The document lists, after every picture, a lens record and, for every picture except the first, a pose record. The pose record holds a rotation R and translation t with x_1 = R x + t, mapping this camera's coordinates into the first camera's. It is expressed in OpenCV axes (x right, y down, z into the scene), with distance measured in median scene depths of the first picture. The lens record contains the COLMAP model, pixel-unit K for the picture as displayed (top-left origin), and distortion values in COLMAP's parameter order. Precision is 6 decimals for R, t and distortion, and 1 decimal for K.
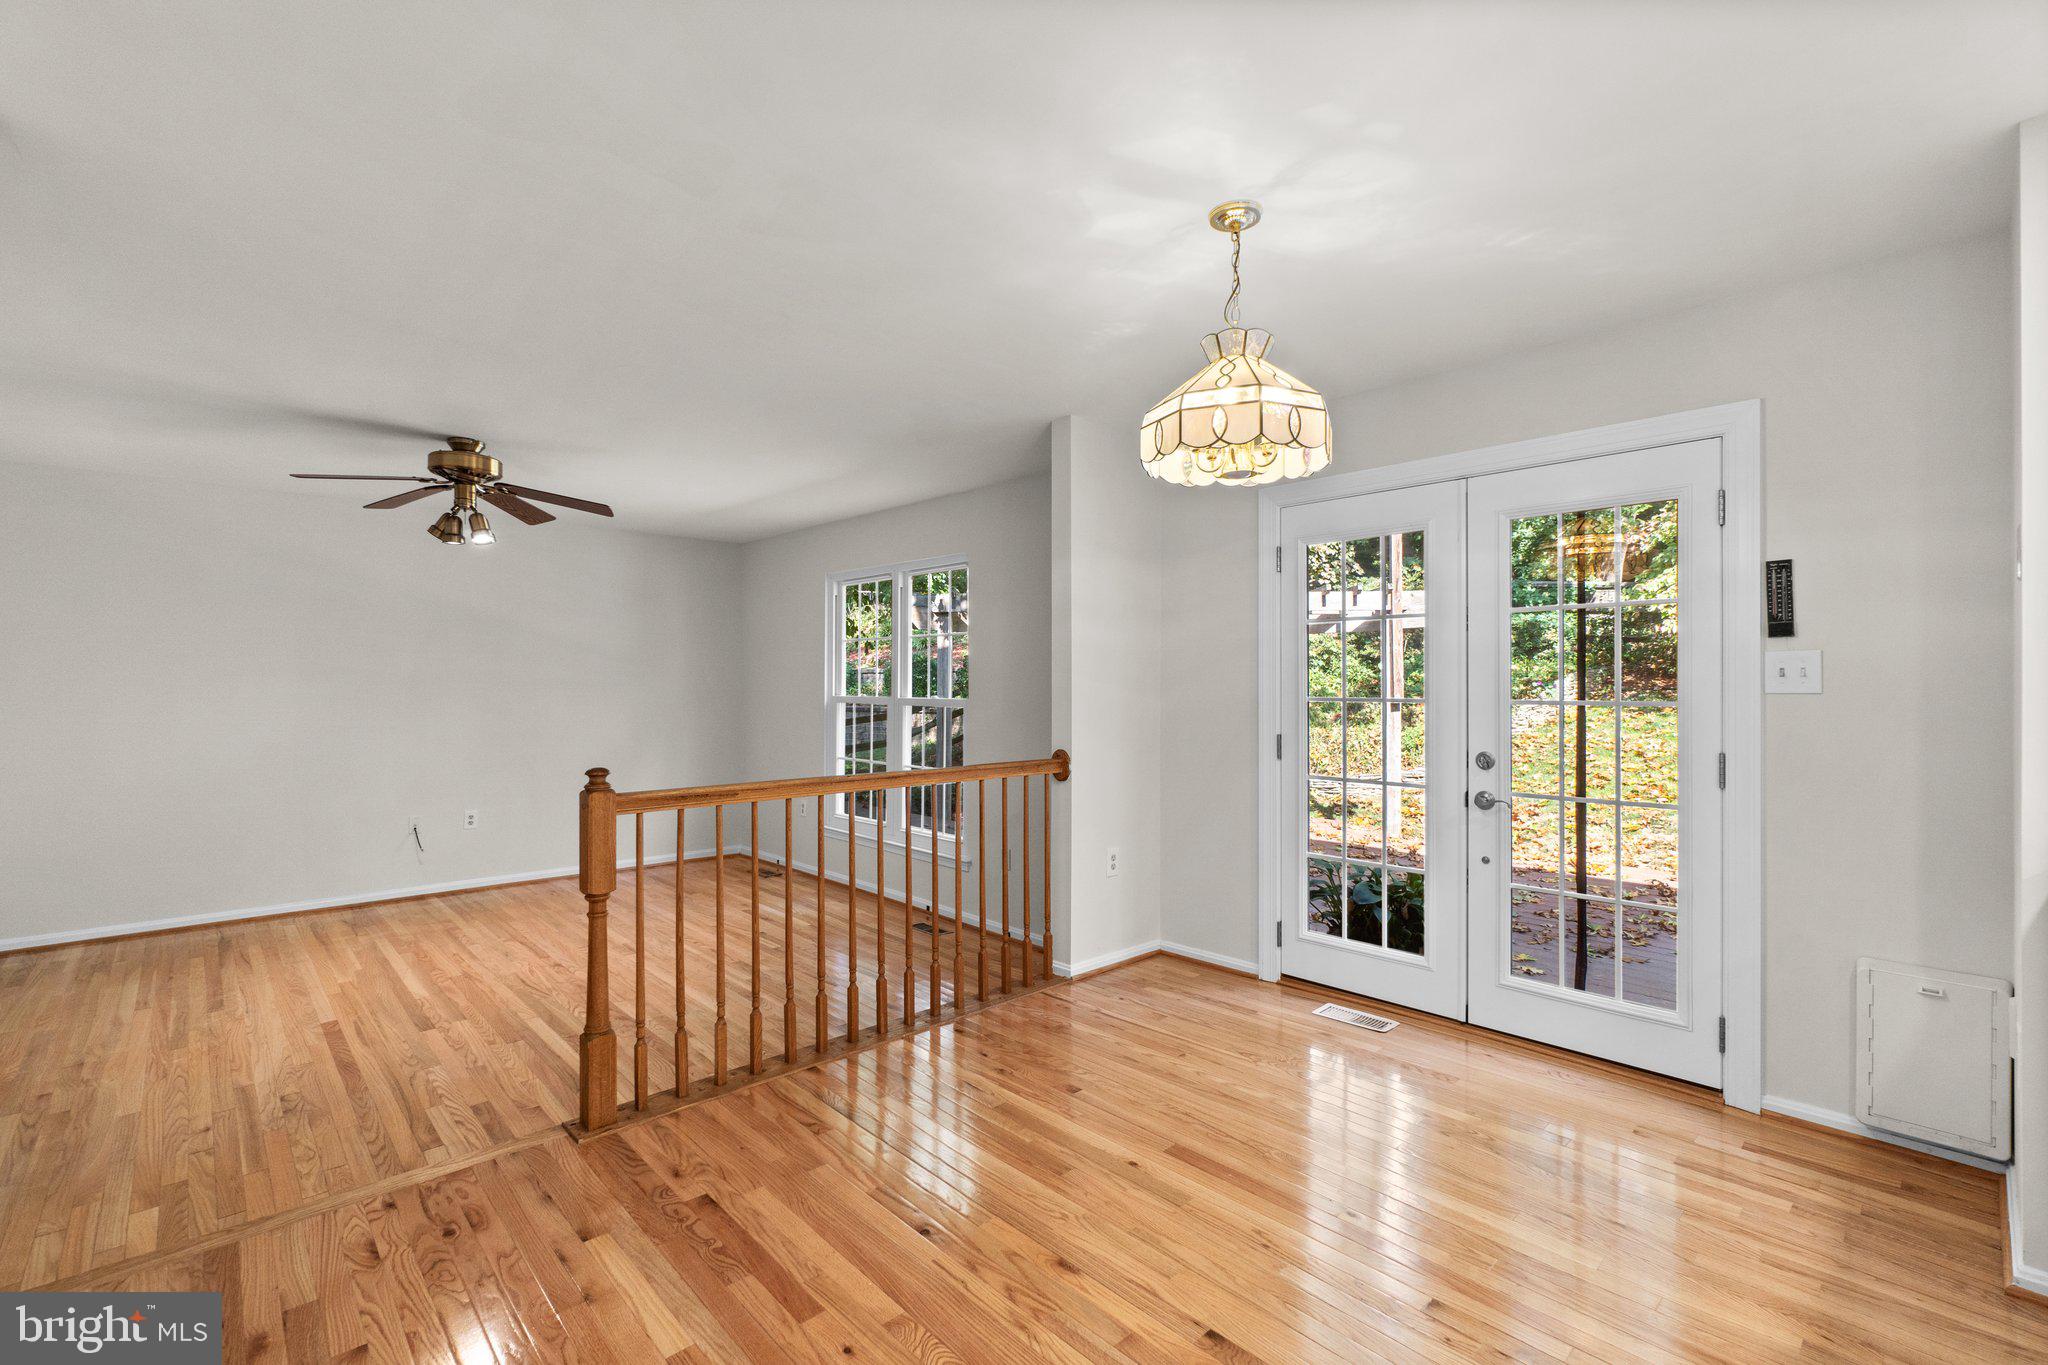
lens RADIAL K [[891.1, 0, 1024.4], [0, 891.1, 683.4], [0, 0, 1]] dist [-0.000243, -0.000218]
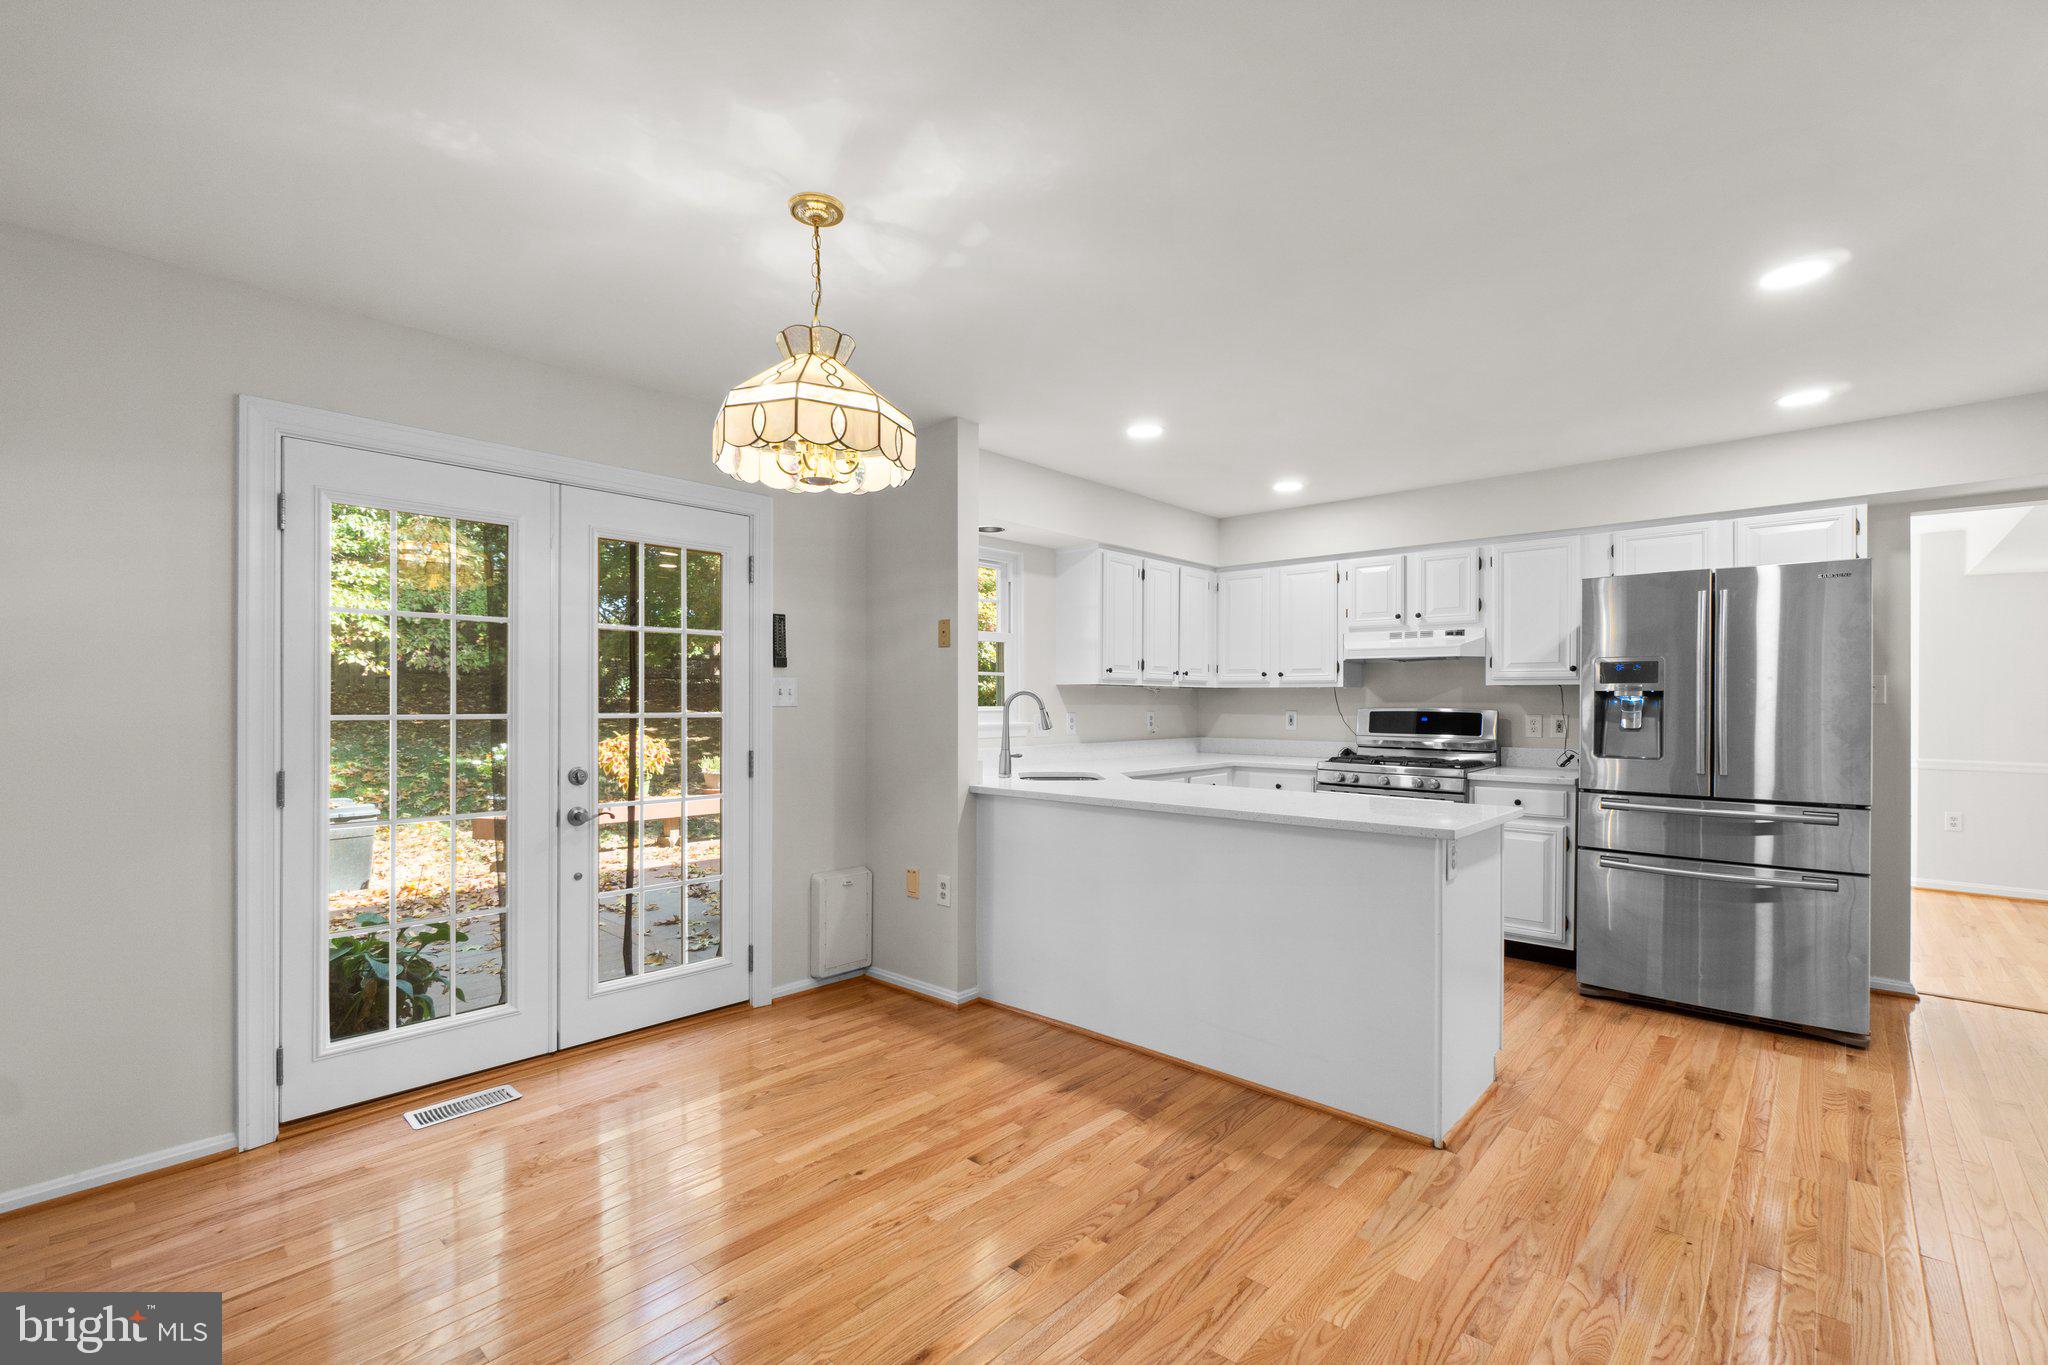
lens RADIAL K [[892.9, 0, 1014.6], [0, 892.9, 700.5], [0, 0, 1]] dist [-0.008485, 0.000320]
pose [[-0.069082, 0.004727, 0.997600, -0.455025], [-0.003822, 0.999980, -0.005003, 0.005362], [-0.997604, -0.004159, -0.069063, 0.527826]]
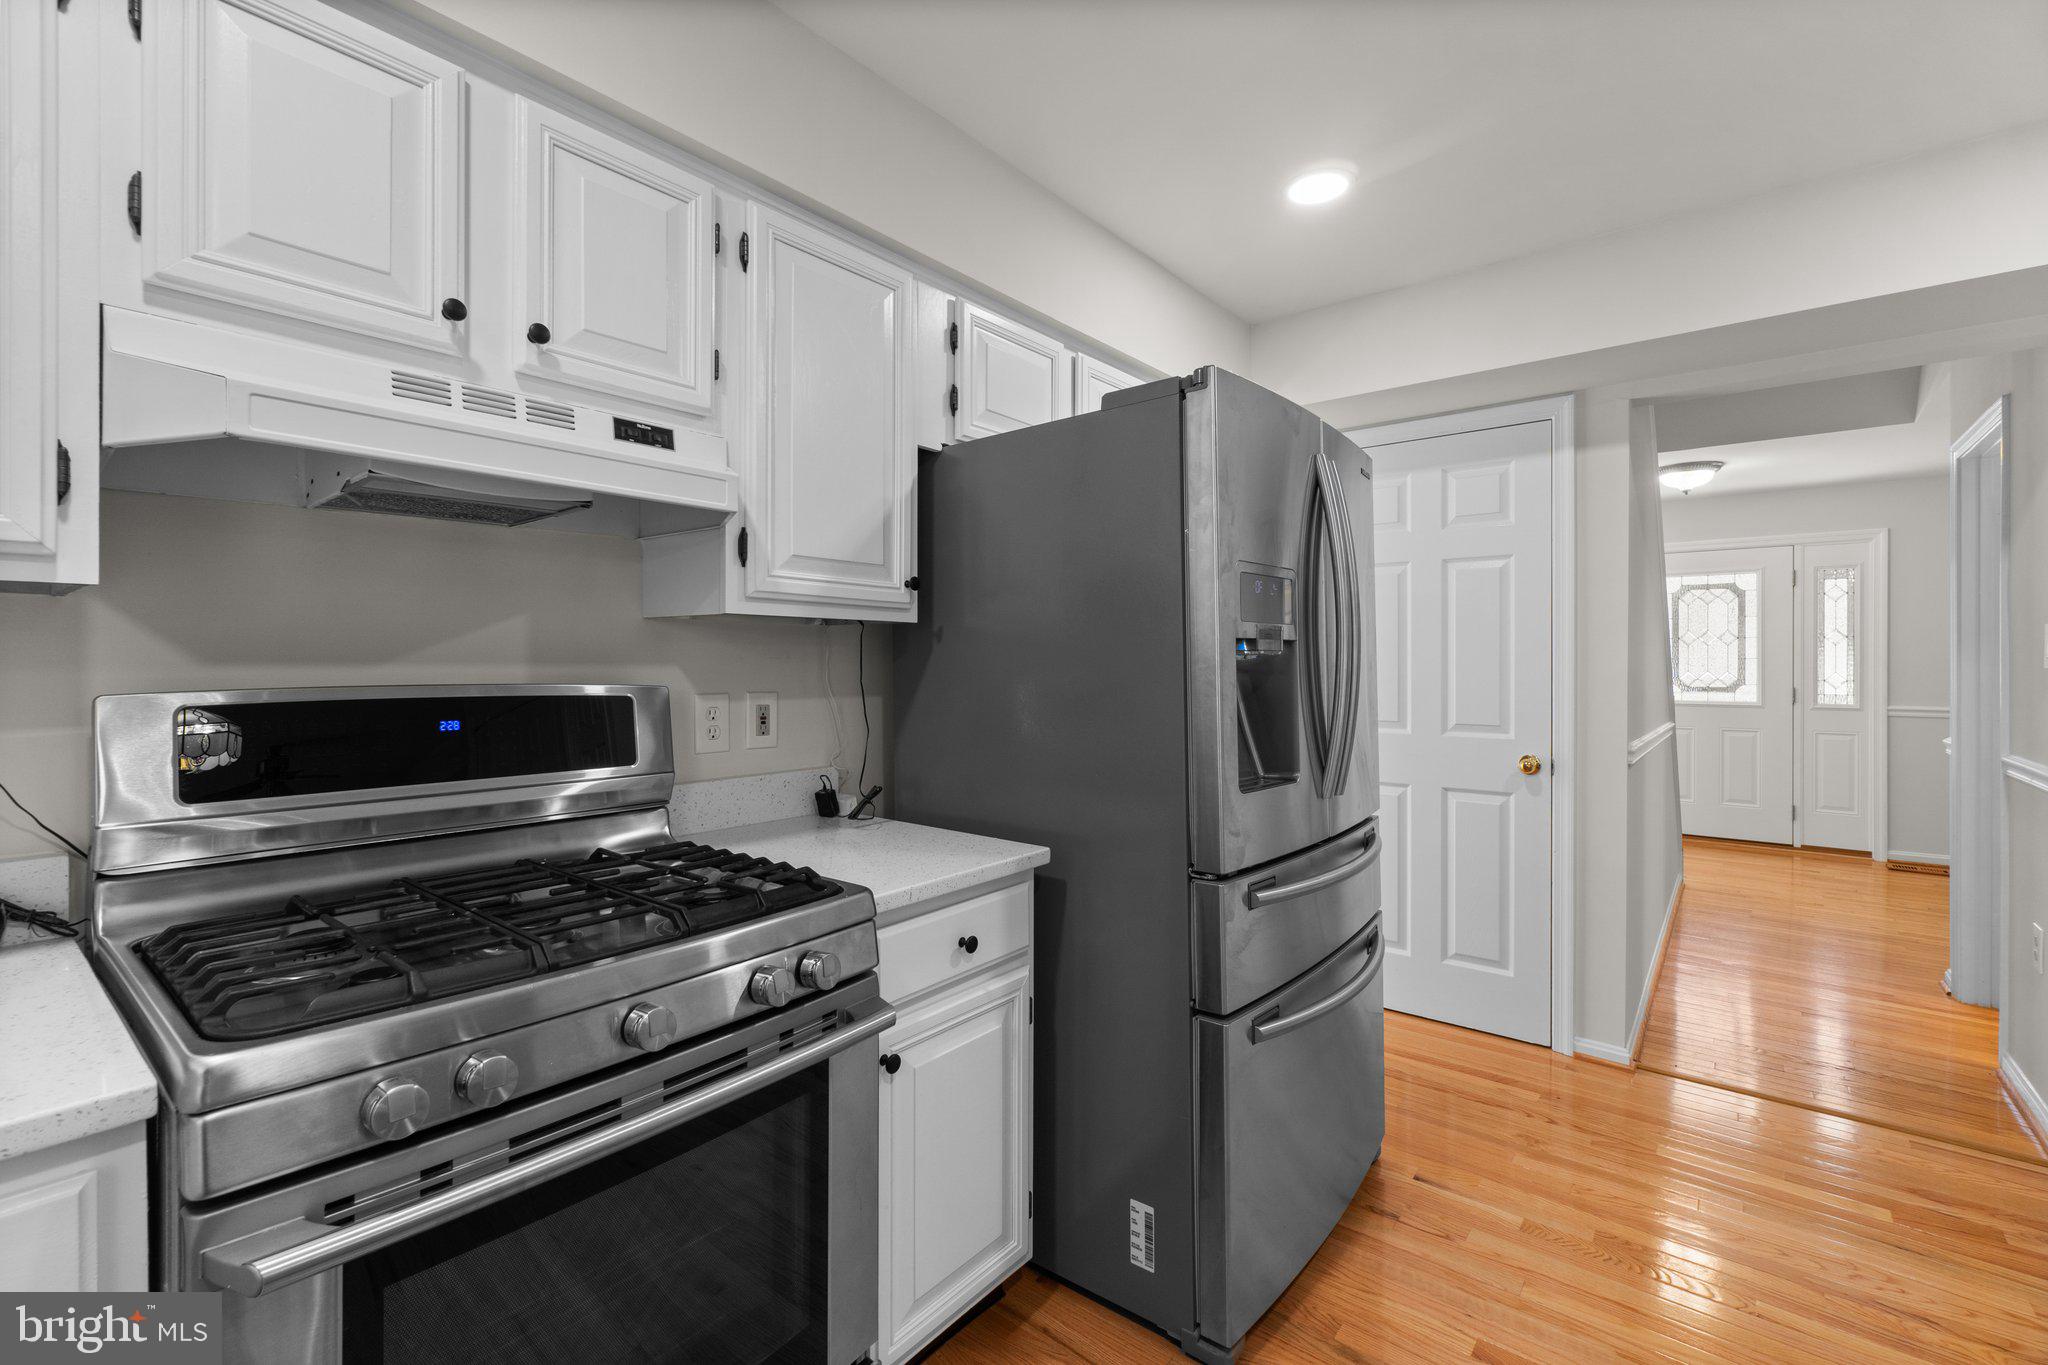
lens RADIAL K [[904.0, 0, 1022.7], [0, 904.0, 662.9], [0, 0, 1]] dist [0.005886, 0.000332]
pose [[-0.991238, 0.000031, -0.132087, 0.720525], [0.000014, 1.000000, 0.000130, -0.001529], [0.132087, 0.000127, -0.991238, 0.204377]]
